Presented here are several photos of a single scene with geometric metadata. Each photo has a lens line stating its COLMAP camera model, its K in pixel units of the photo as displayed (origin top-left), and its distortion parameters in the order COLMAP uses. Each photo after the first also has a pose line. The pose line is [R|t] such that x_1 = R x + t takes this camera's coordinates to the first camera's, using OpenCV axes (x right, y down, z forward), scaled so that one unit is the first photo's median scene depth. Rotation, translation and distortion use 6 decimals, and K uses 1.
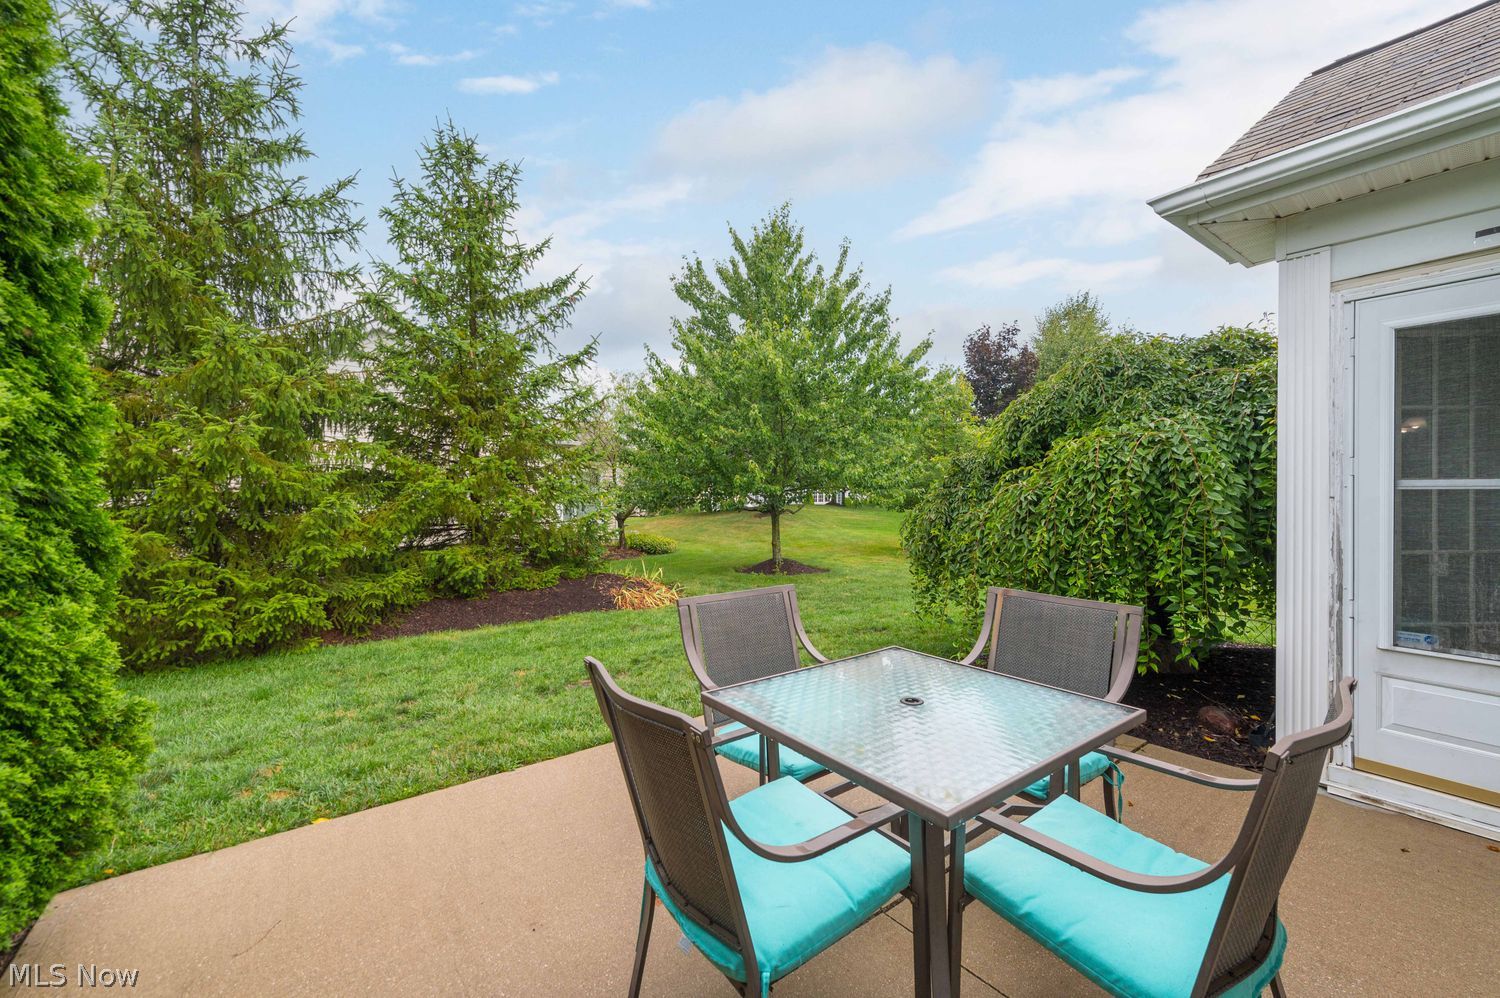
lens RADIAL K [[579.8, 0, 767.3], [0, 579.8, 497.2], [0, 0, 1]] dist [0.007226, -0.002596]
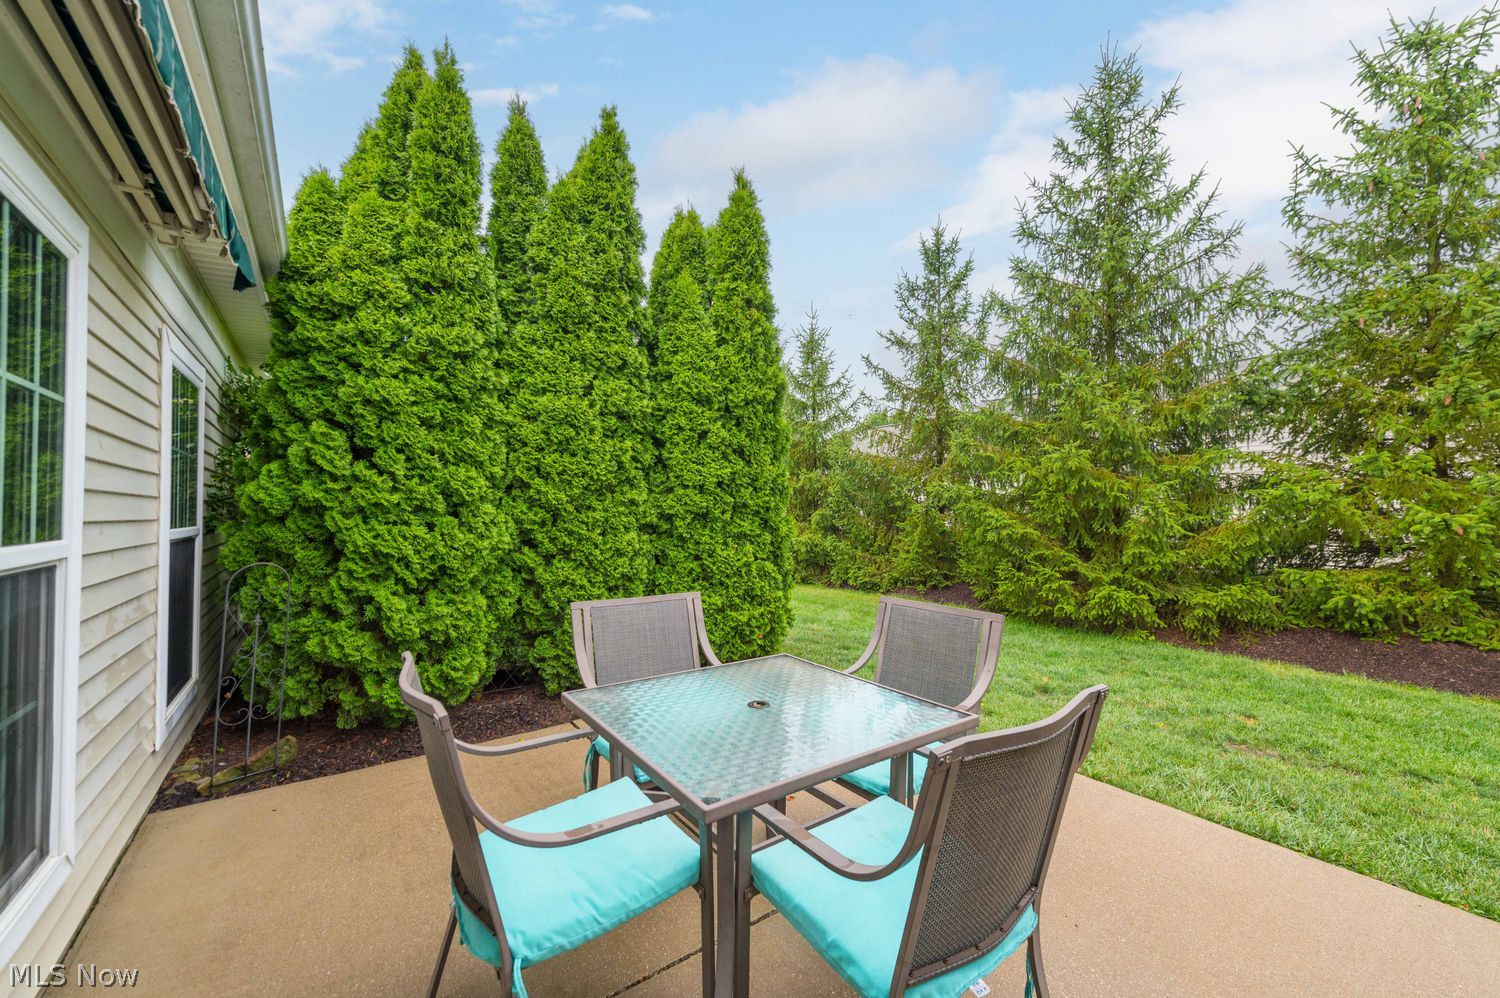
lens RADIAL K [[579.8, 0, 767.3], [0, 579.8, 497.2], [0, 0, 1]] dist [0.007226, -0.002596]
pose [[-0.031693, -0.014426, -0.999394, 0.363684], [-0.001563, 0.999895, -0.014384, -0.000904], [0.999496, 0.001106, -0.031712, 0.295762]]
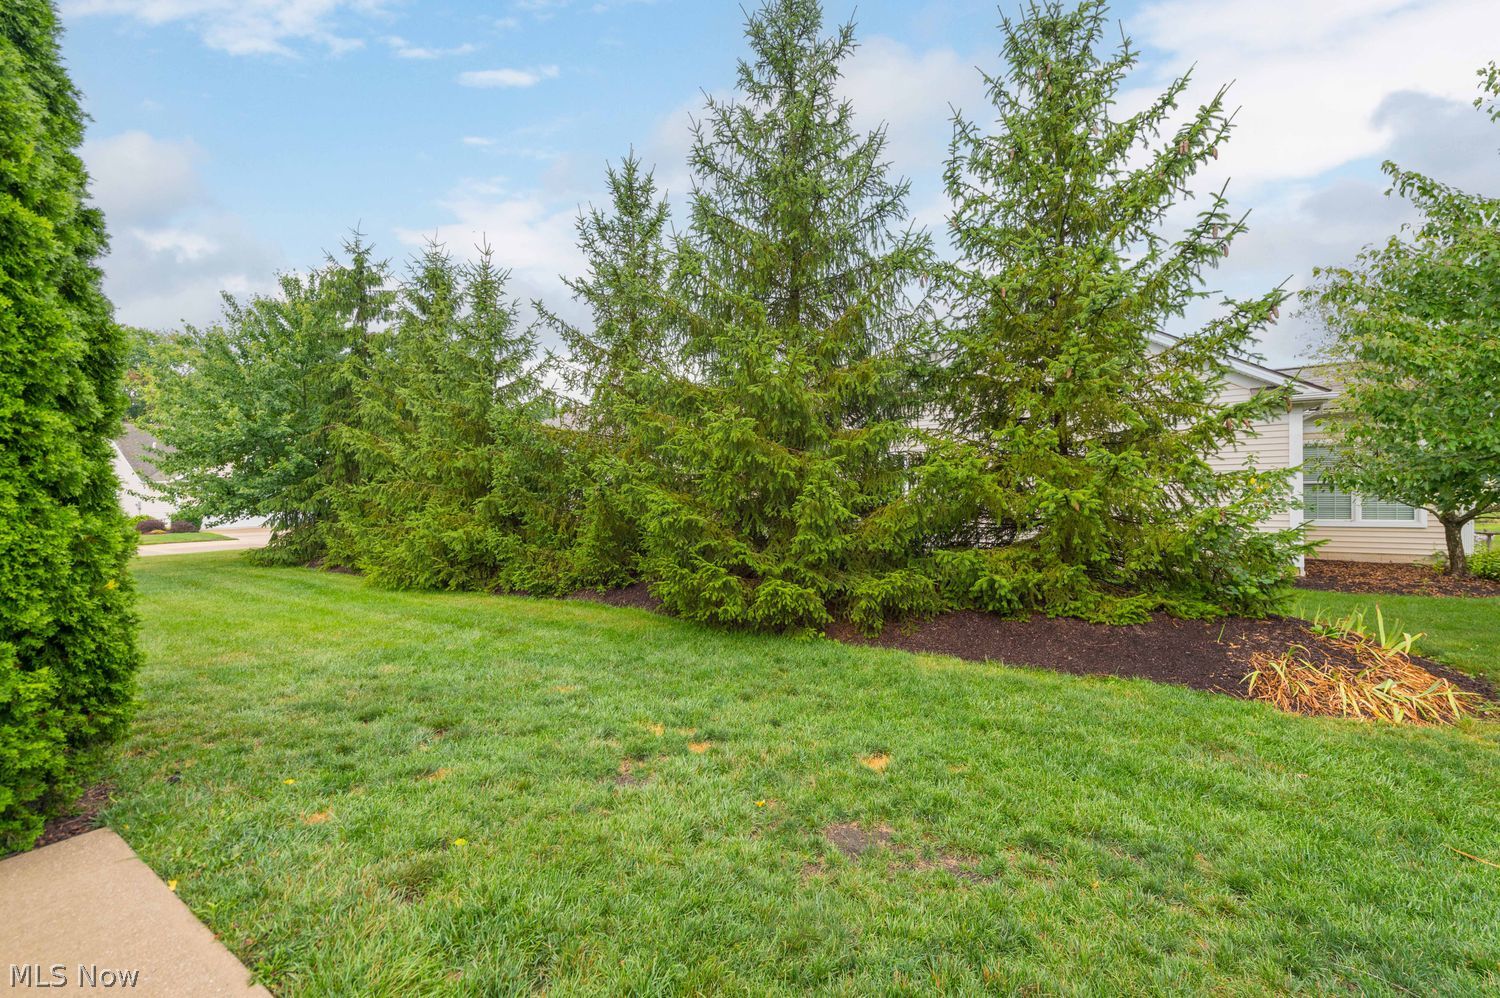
lens RADIAL K [[579.8, 0, 767.3], [0, 579.8, 497.2], [0, 0, 1]] dist [0.007226, -0.002596]
pose [[0.348527, 0.008846, -0.937257, 0.108102], [0.010880, 0.999850, 0.013482, 0.004692], [0.937236, -0.014896, 0.348379, 0.571938]]
